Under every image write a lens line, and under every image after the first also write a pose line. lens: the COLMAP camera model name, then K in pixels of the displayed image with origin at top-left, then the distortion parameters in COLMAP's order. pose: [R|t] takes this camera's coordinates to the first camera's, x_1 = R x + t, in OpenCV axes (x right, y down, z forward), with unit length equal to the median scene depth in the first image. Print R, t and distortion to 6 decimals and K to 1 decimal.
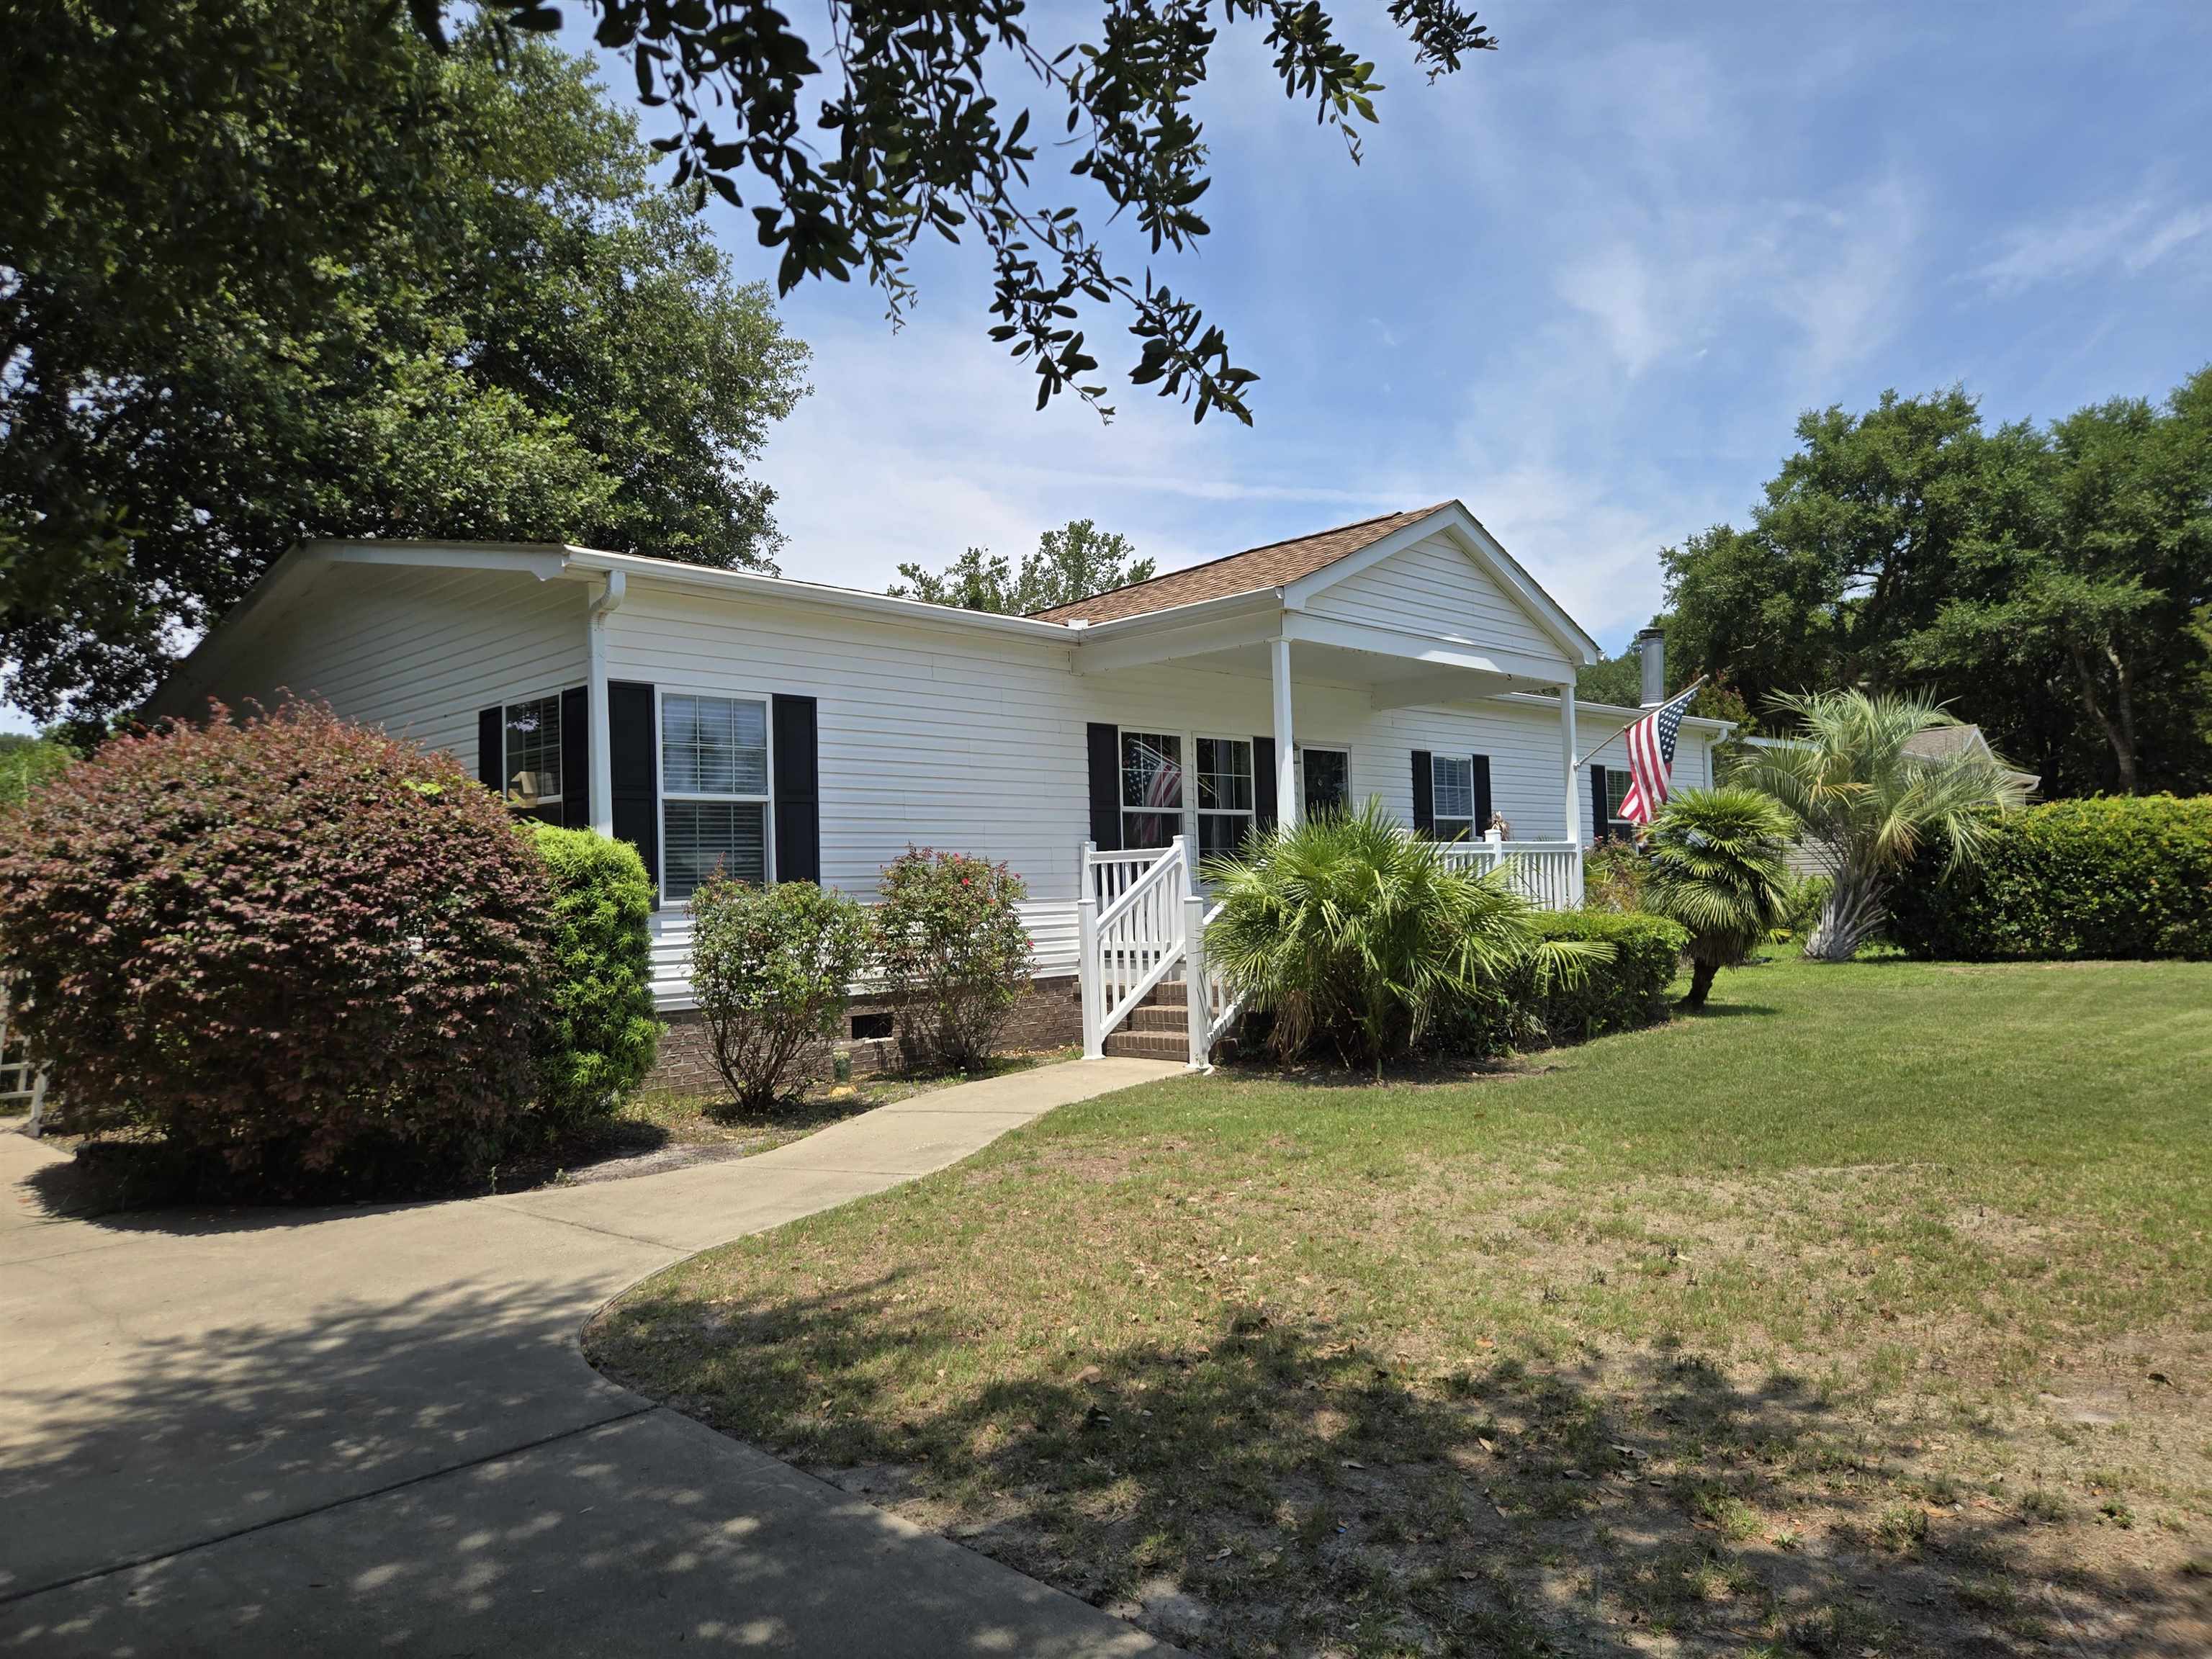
lens RADIAL K [[1480.3, 0, 1119.2], [0, 1480.3, 822.0], [0, 0, 1]] dist [0.059646, -0.005765]
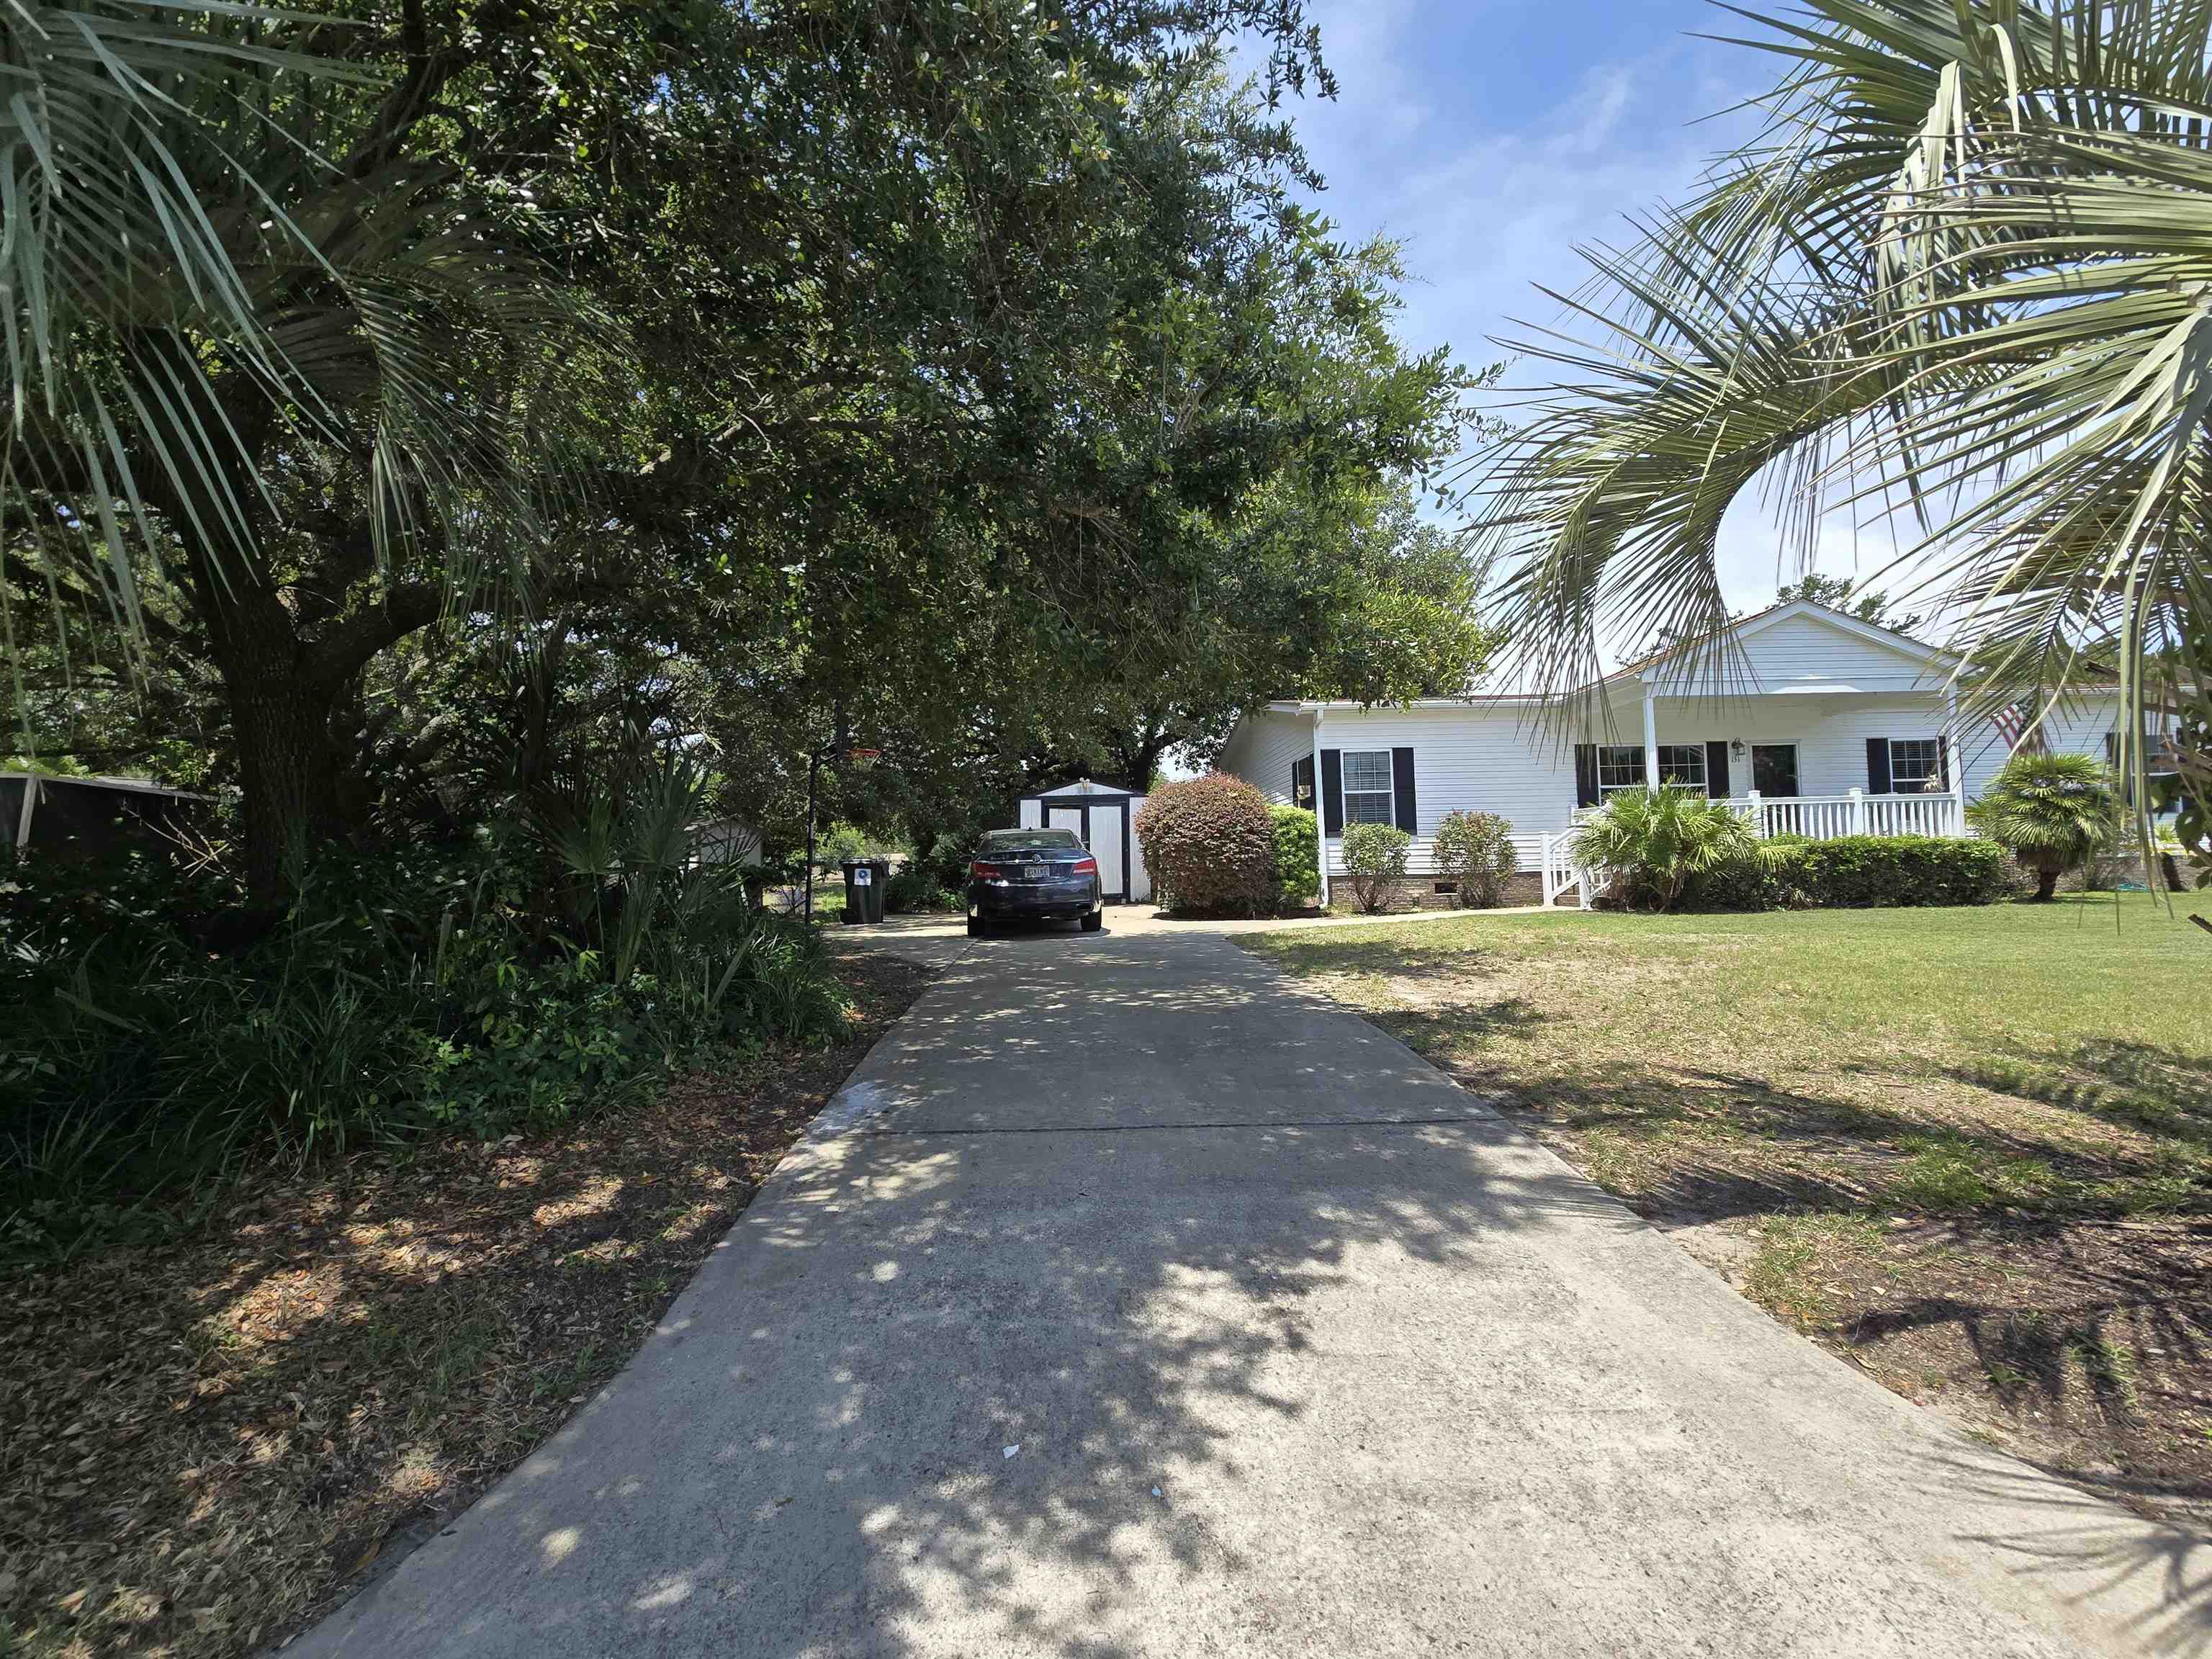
lens RADIAL K [[904.1, 0, 1092.7], [0, 904.1, 826.6], [0, 0, 1]] dist [0.004155, 0.000750]
pose [[0.712988, -0.021148, -0.700857, 0.442484], [0.034863, 0.999378, 0.005311, 0.016473], [0.700309, -0.028221, 0.713282, -0.390785]]
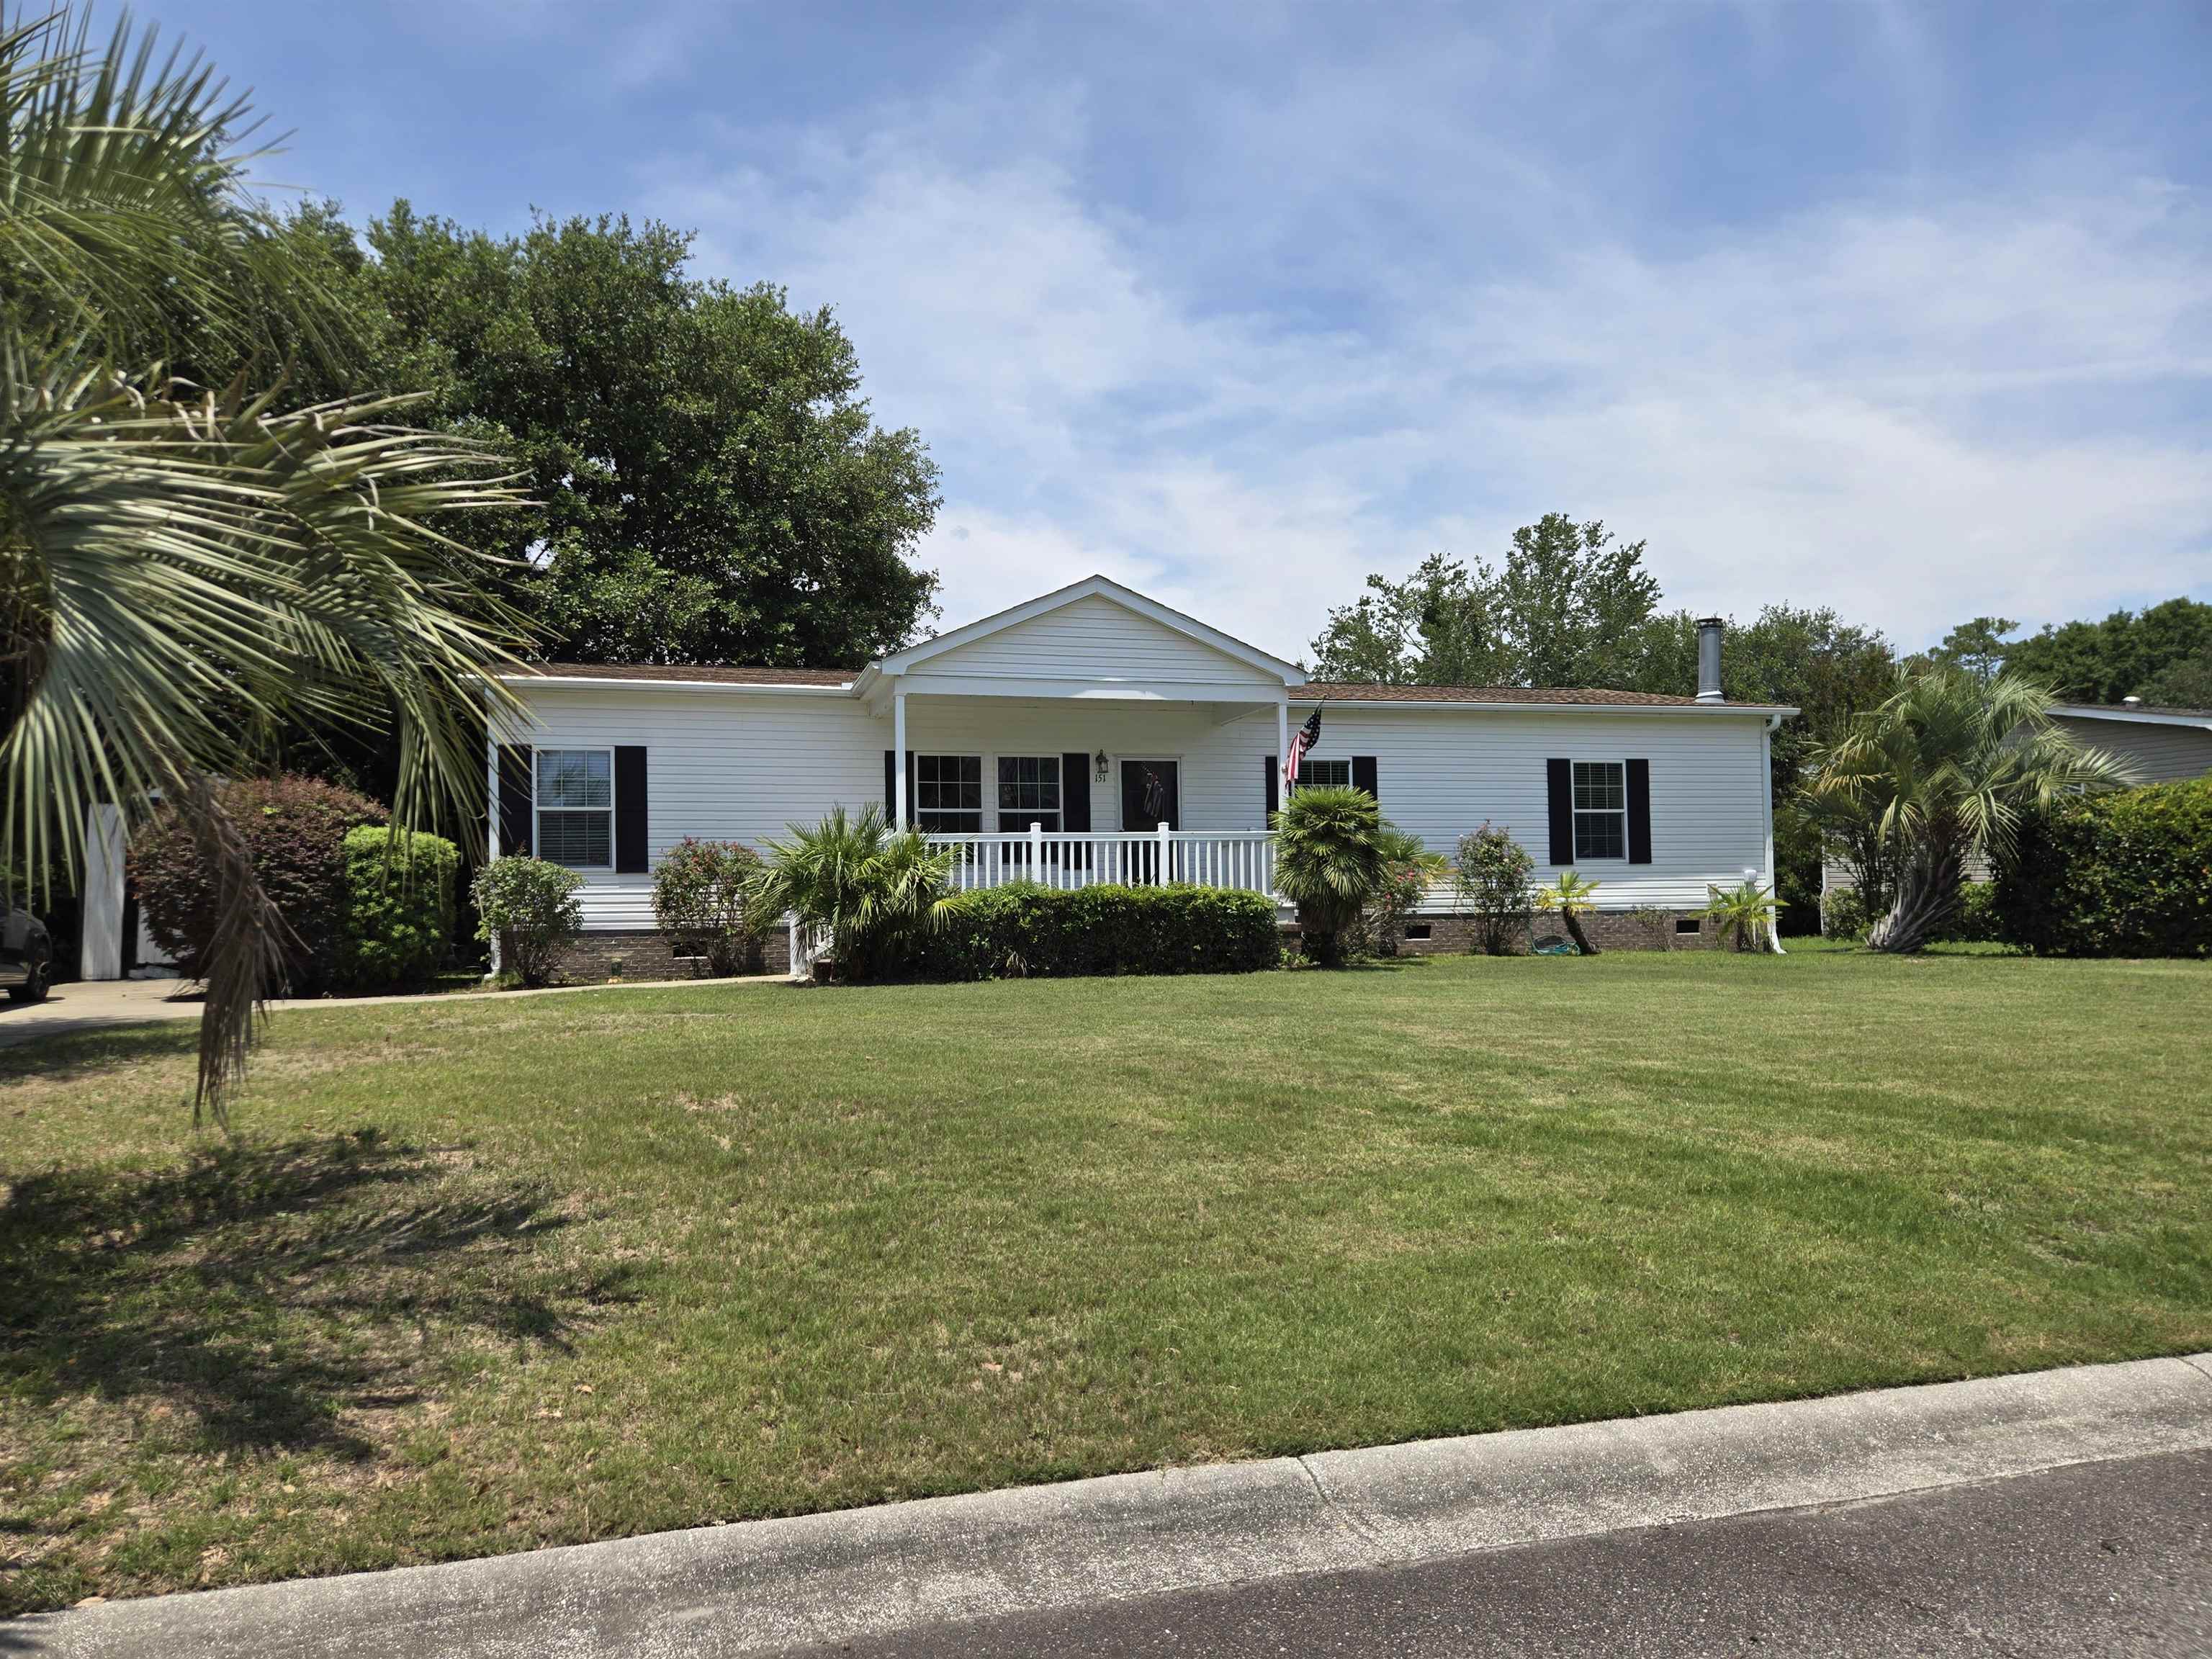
lens RADIAL K [[1480.3, 0, 1090.1], [0, 1480.3, 834.3], [0, 0, 1]] dist [0.059646, -0.005765]
pose [[0.869873, -0.005397, -0.493247, 1.041596], [0.011726, 0.999884, 0.009739, 0.002821], [0.493137, -0.014255, 0.869835, -0.191675]]
